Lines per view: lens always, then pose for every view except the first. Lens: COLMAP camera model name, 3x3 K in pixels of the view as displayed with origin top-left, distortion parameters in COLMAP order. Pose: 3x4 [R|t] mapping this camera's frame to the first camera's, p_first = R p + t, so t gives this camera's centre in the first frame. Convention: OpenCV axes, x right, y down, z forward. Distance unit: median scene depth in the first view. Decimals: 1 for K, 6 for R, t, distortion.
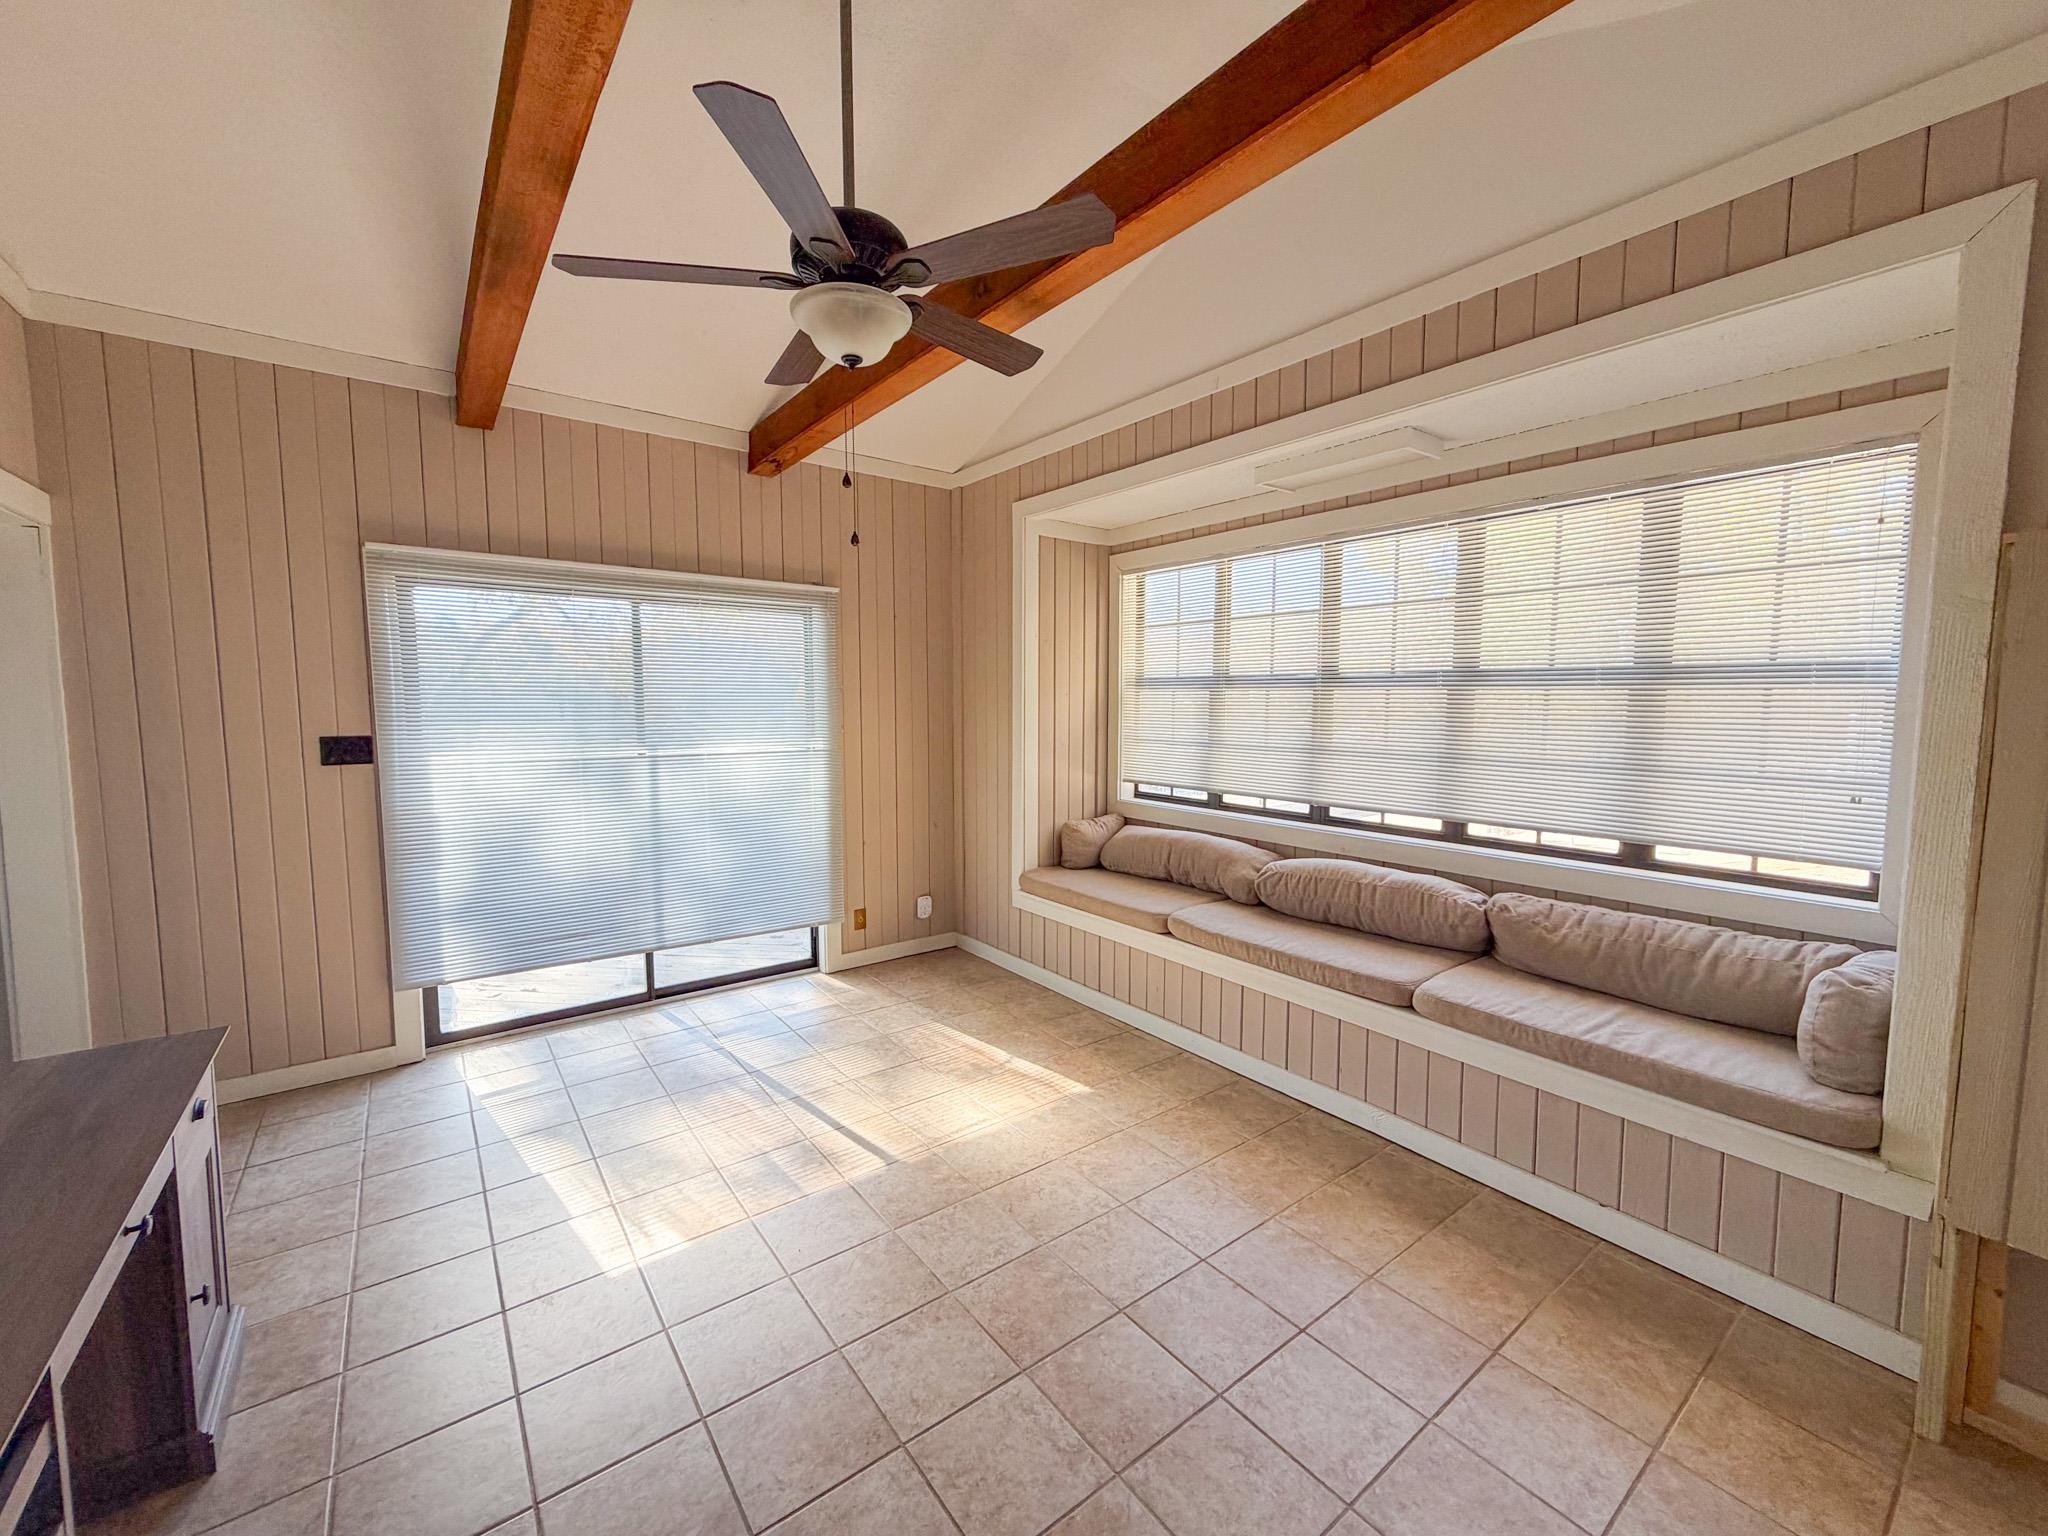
lens RADIAL K [[814.1, 0, 1024.0], [0, 814.1, 768.0], [0, 0, 1]] dist [-0.002101, -0.000190]
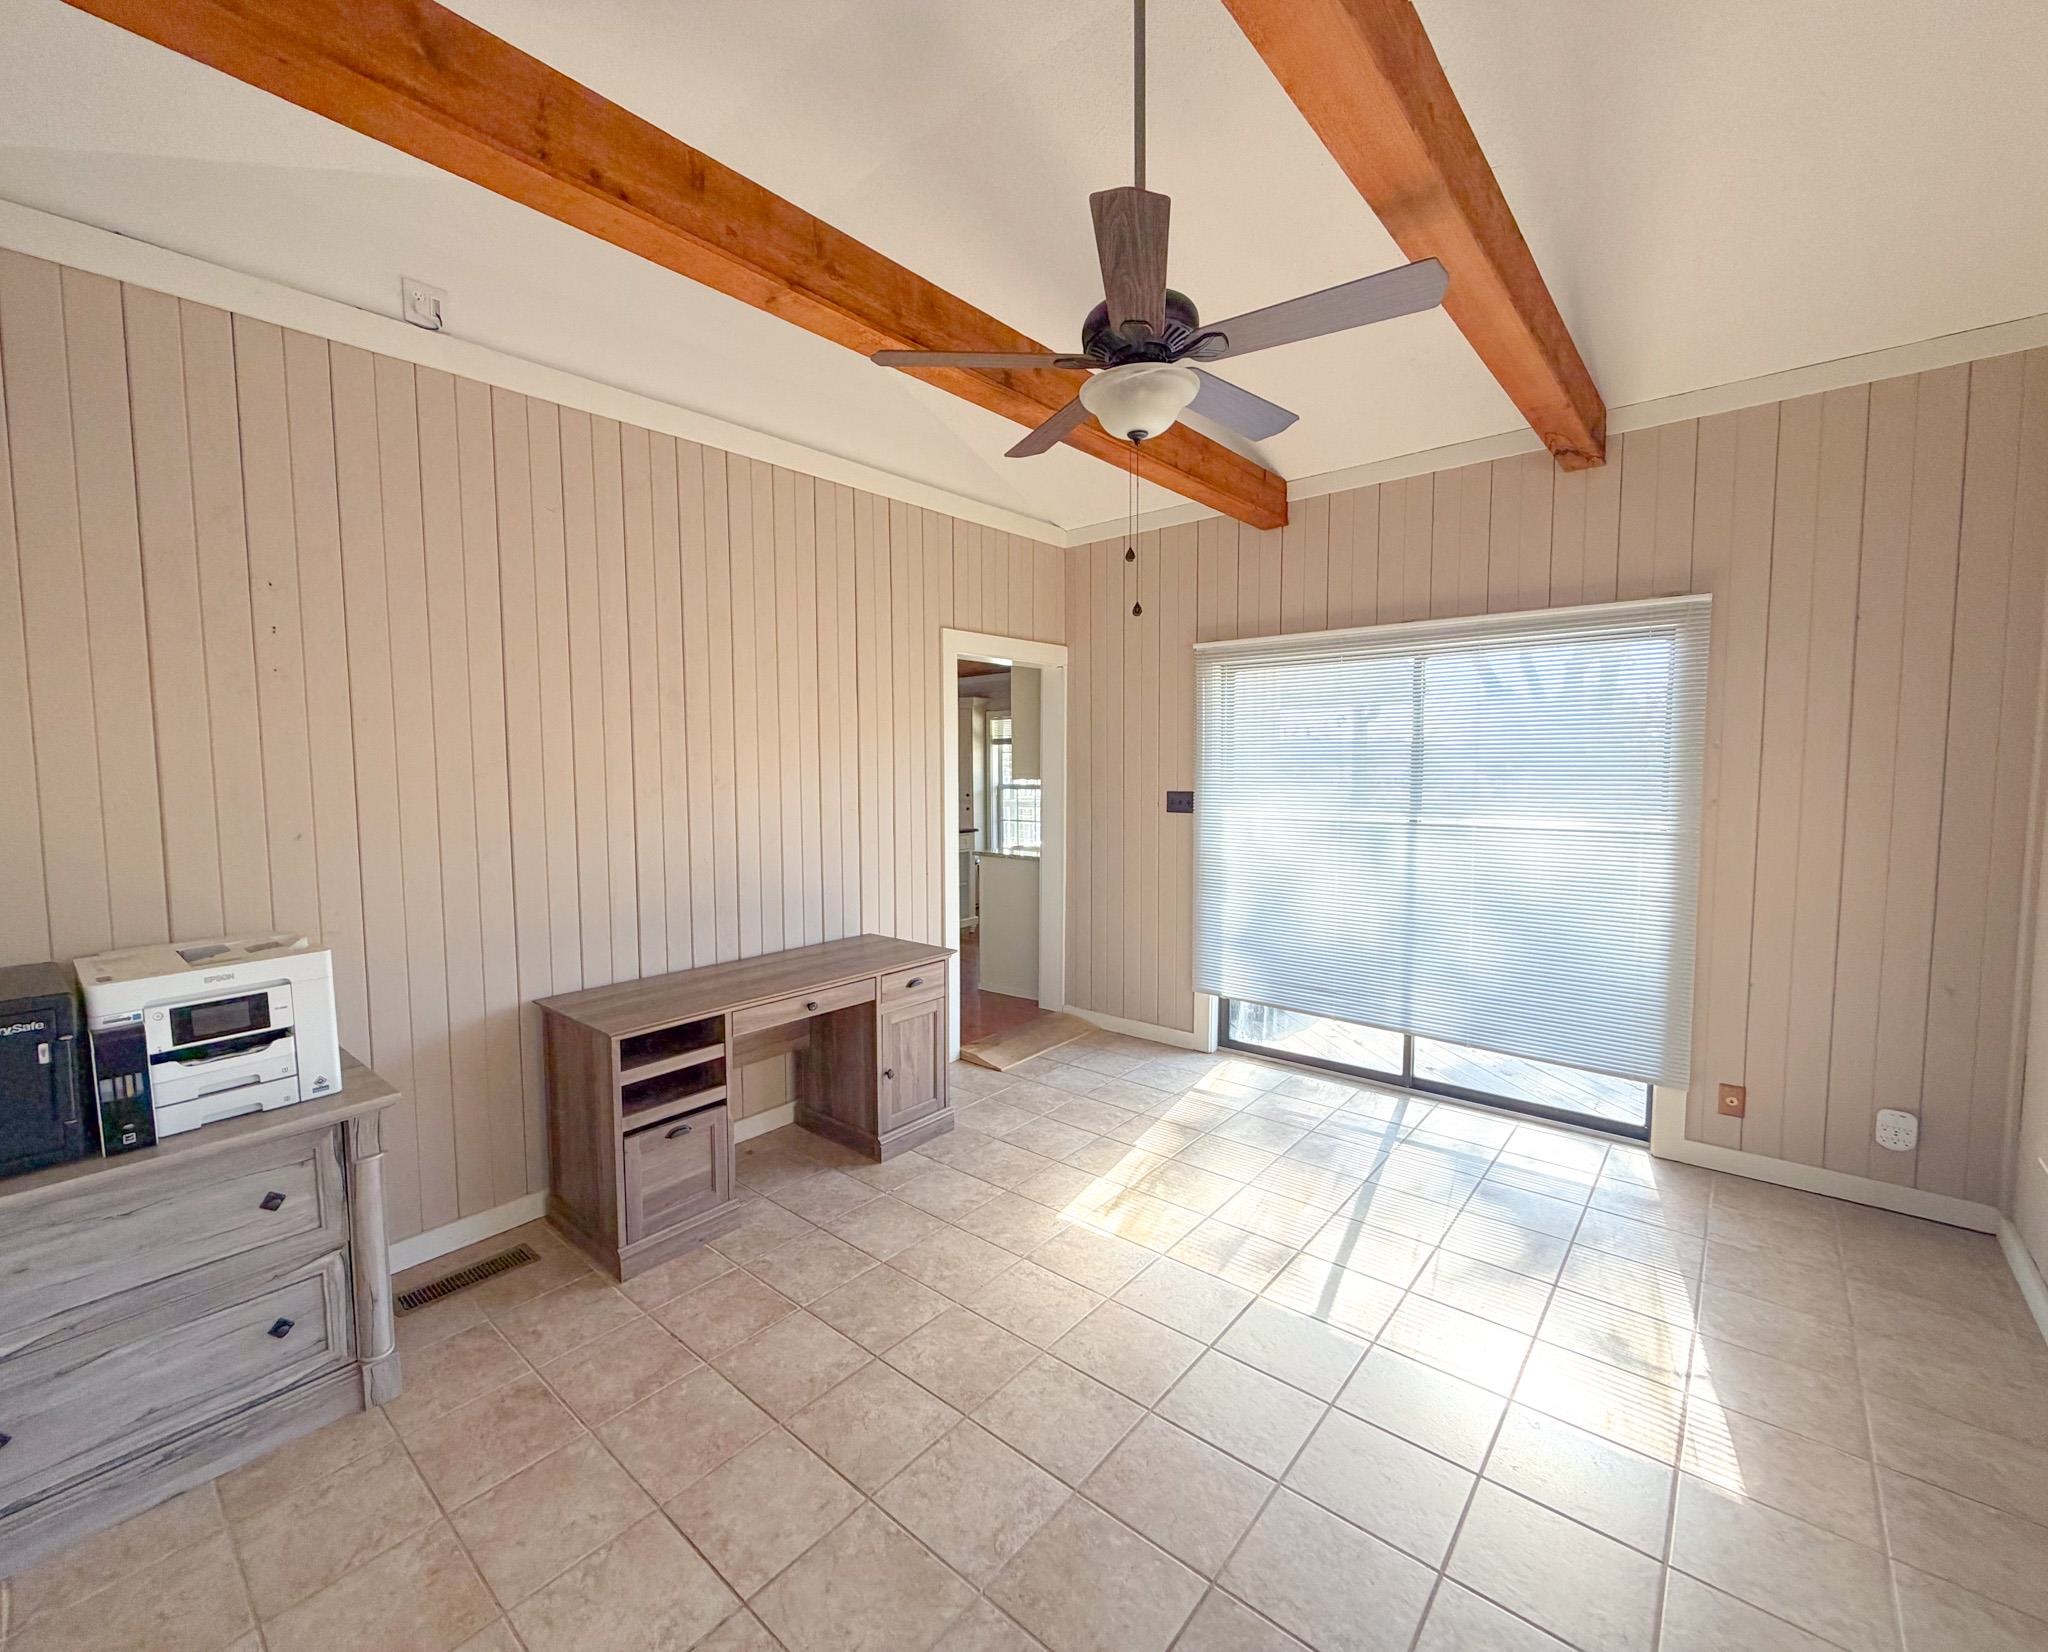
lens RADIAL K [[961.7, 0, 1021.3], [0, 961.7, 833.0], [0, 0, 1]] dist [-0.002396, -0.000346]
pose [[0.167632, 0.070480, -0.983327, 0.583734], [-0.073309, 0.995571, 0.058860, -0.038445], [0.983120, 0.062219, 0.172056, 0.403899]]
